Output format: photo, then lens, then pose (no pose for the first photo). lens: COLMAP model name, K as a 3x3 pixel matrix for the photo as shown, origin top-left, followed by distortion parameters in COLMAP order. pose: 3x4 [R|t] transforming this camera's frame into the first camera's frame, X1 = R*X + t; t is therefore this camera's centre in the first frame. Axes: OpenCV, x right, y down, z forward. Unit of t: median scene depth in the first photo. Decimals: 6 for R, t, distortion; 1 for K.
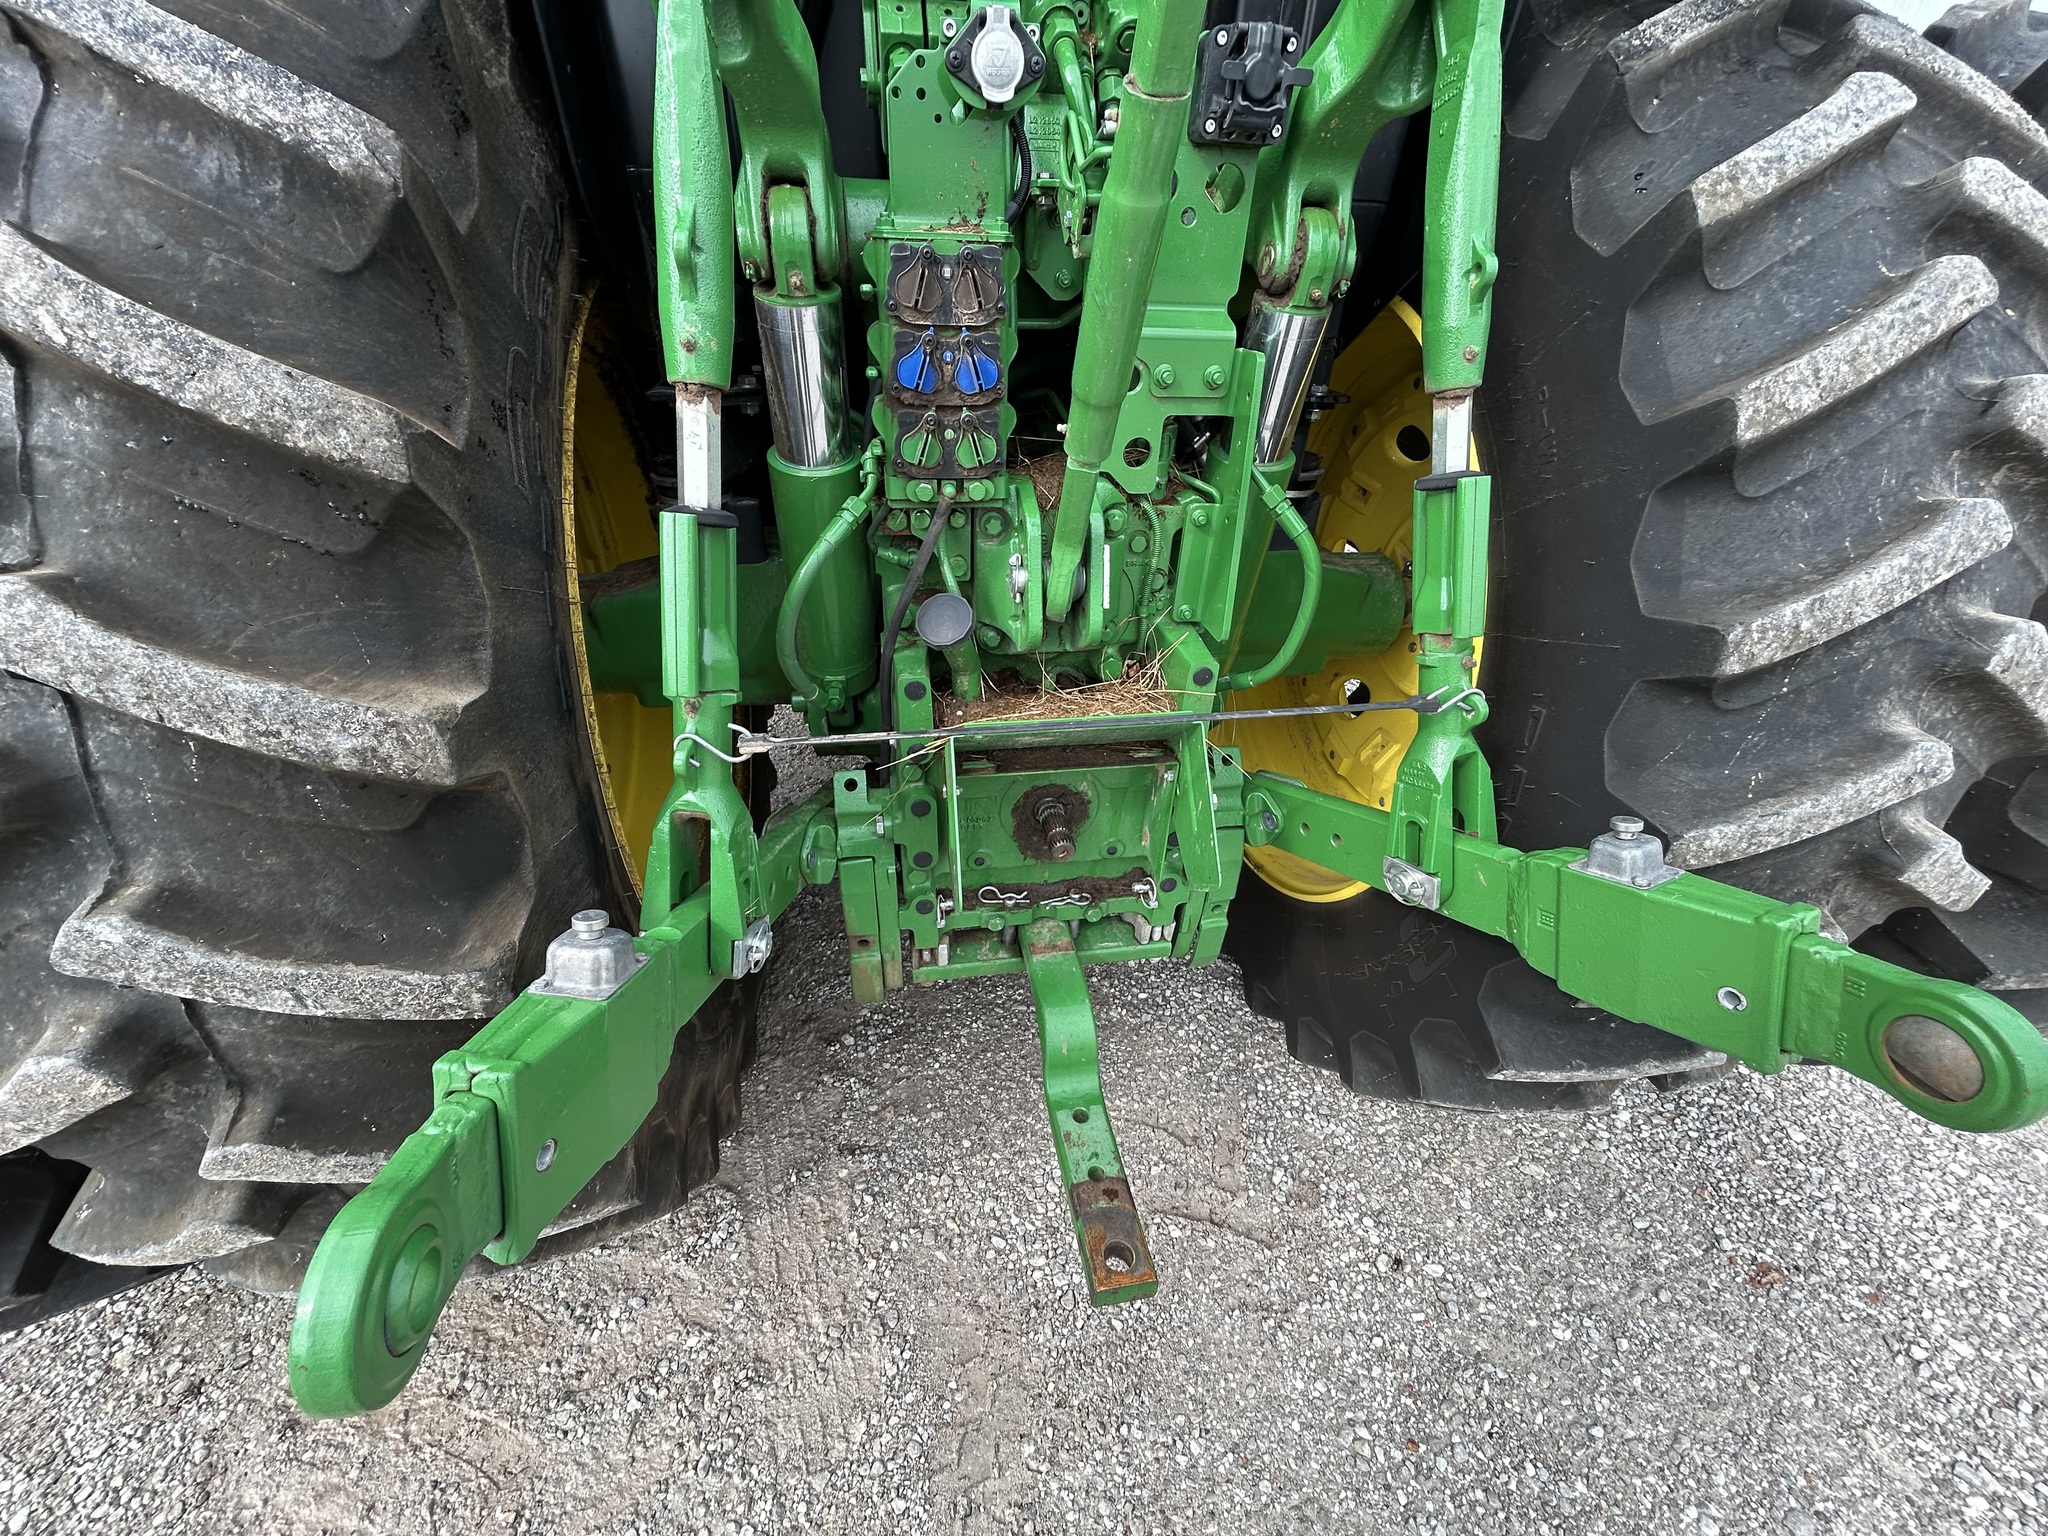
lens RADIAL K [[839.3, 0, 1019.1], [0, 839.3, 766.2], [0, 0, 1]] dist [0.001659, 0.000322]
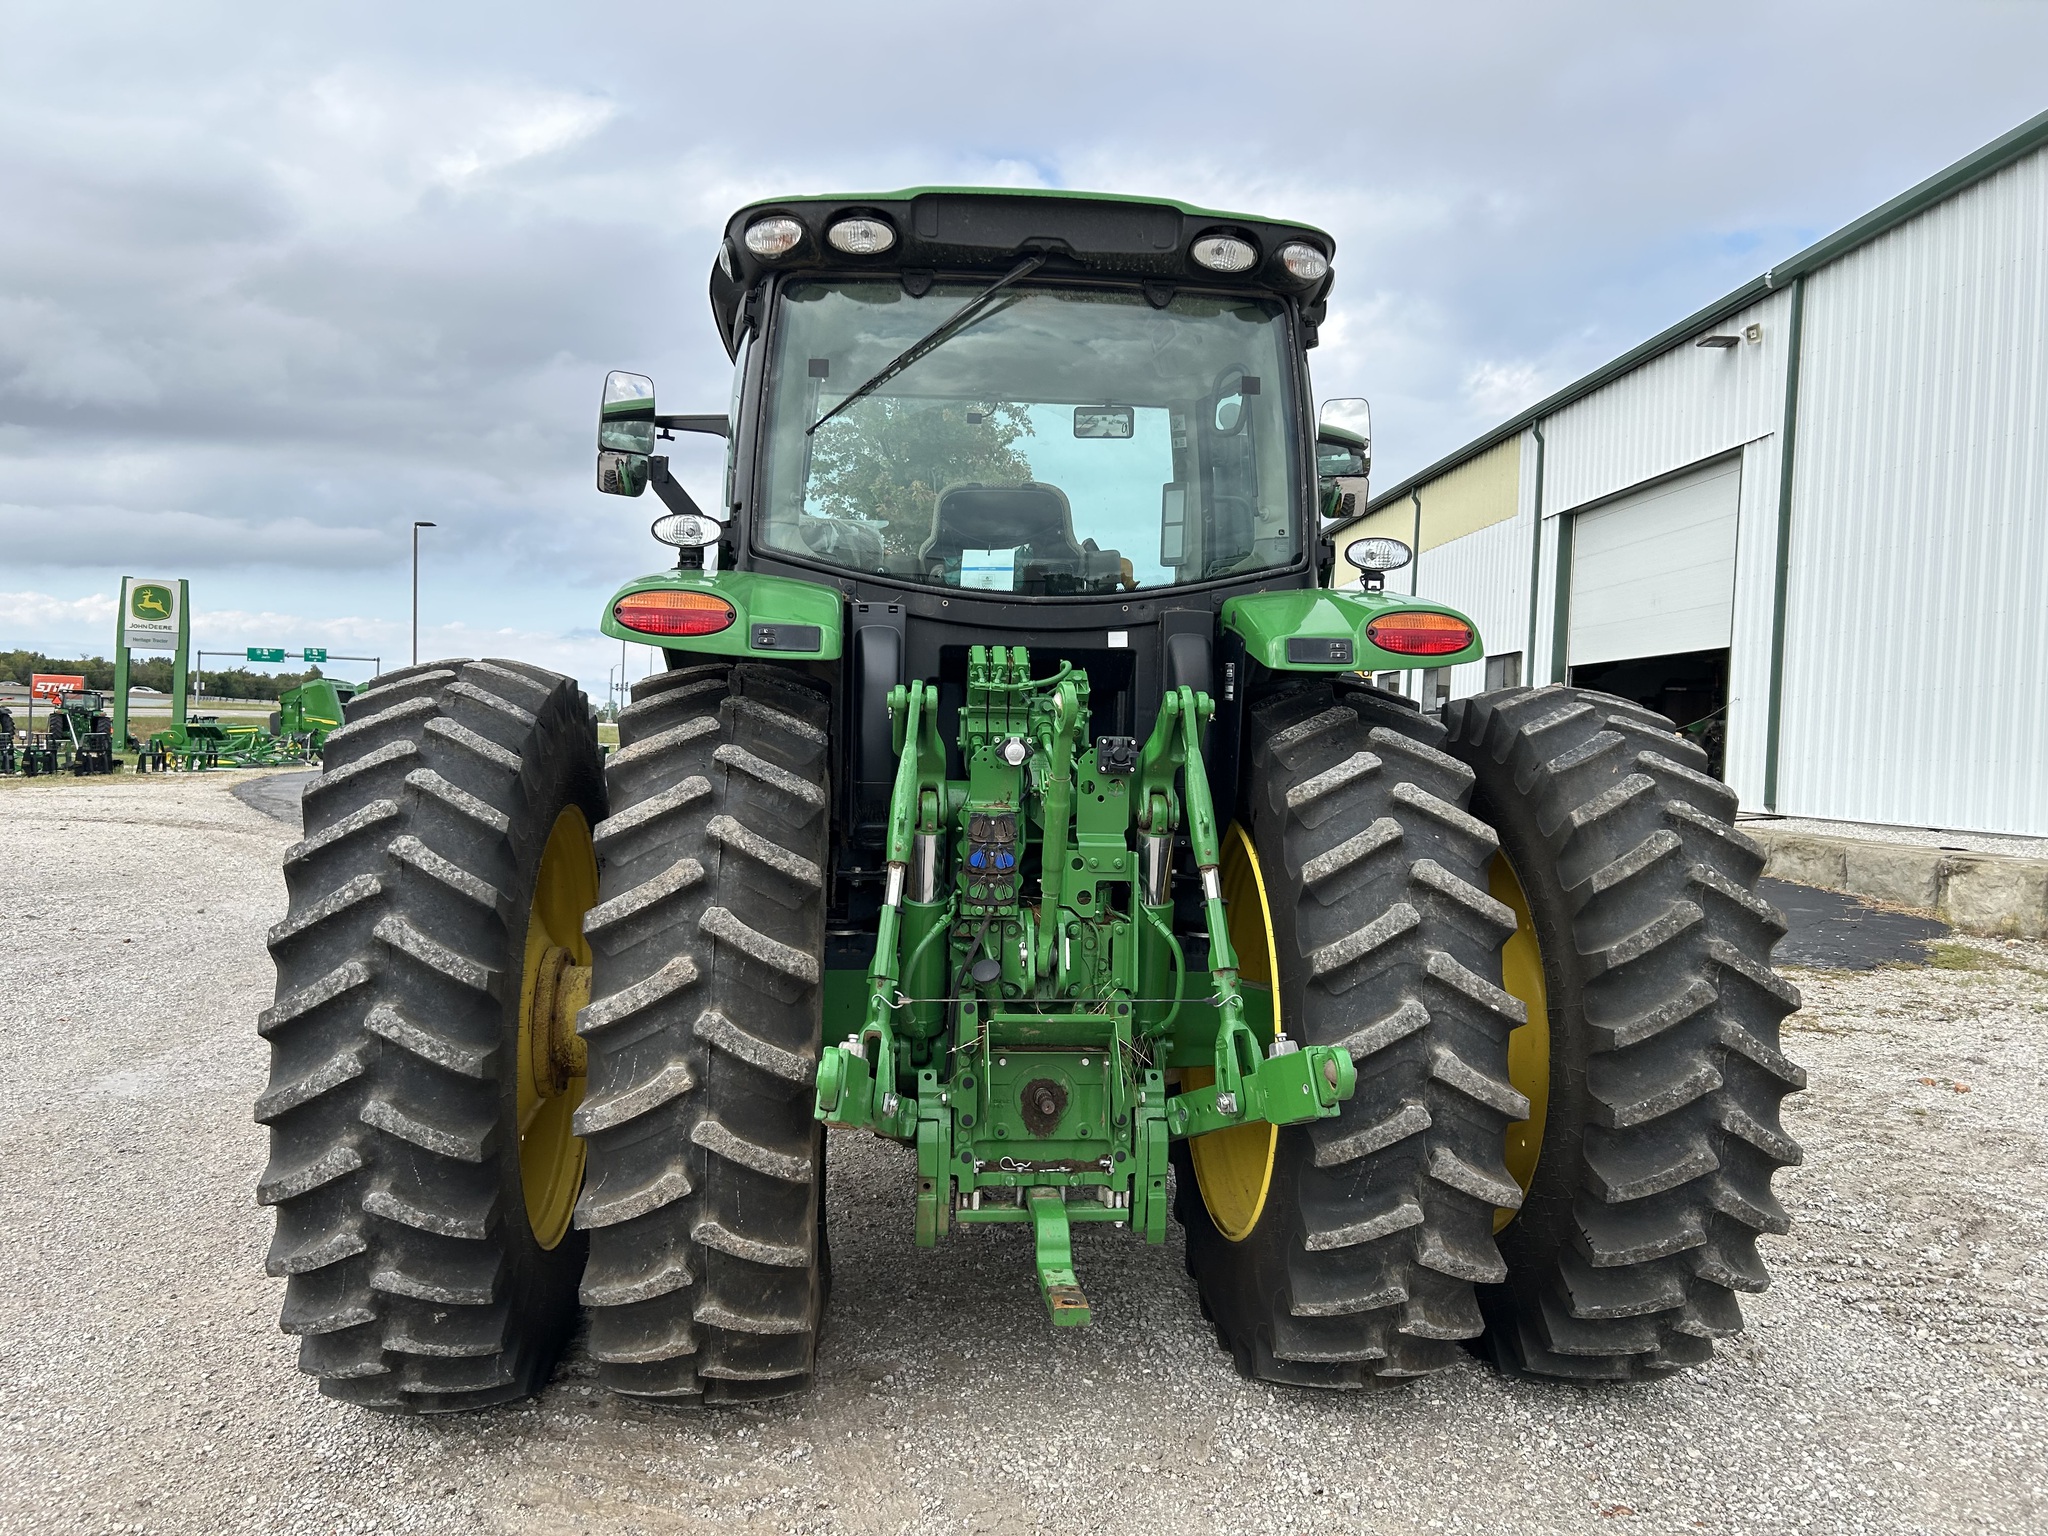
lens RADIAL K [[1544.9, 0, 1017.1], [0, 1544.9, 764.3], [0, 0, 1]] dist [0.074508, -0.087441]
pose [[0.998066, -0.005910, -0.061884, 0.226202], [-0.026183, 0.862900, -0.504696, 1.311900], [0.056383, 0.505340, 0.861076, -2.528916]]
